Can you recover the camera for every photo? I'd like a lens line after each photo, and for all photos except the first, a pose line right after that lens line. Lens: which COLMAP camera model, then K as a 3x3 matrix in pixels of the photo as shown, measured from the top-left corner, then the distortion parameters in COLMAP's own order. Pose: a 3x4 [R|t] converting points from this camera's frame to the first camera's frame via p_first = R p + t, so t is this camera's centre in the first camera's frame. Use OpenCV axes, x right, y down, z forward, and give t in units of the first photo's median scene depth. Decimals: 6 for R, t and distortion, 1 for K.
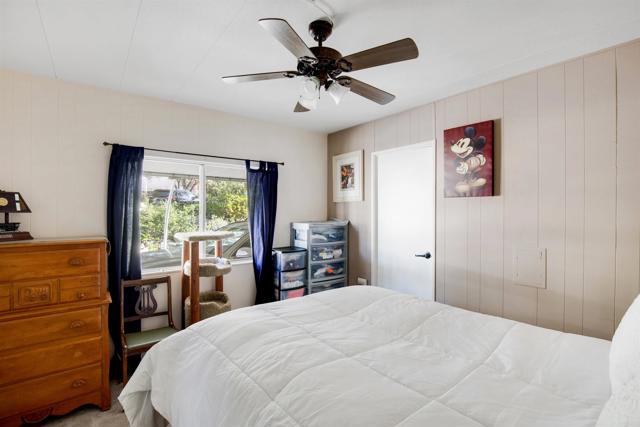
lens RADIAL K [[300.7, 0, 320.8], [0, 300.7, 215.0], [0, 0, 1]] dist [-0.016857, -0.000803]
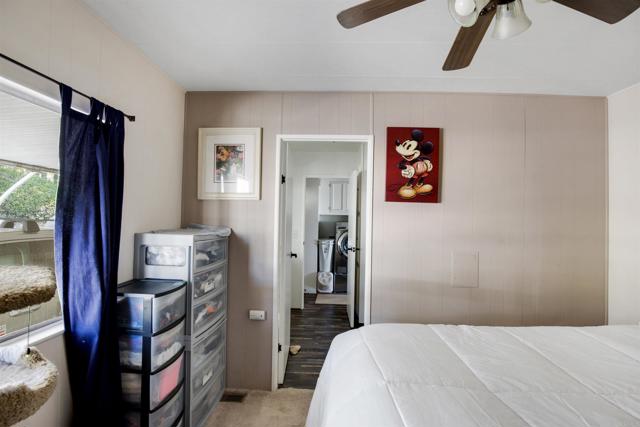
lens RADIAL K [[300.7, 0, 322.8], [0, 300.7, 213.2], [0, 0, 1]] dist [-0.016857, -0.000803]
pose [[0.645972, 0.022915, 0.763017, -0.315341], [-0.009846, 0.999716, -0.021688, -0.002340], [-0.763298, 0.006497, 0.646014, 0.453953]]
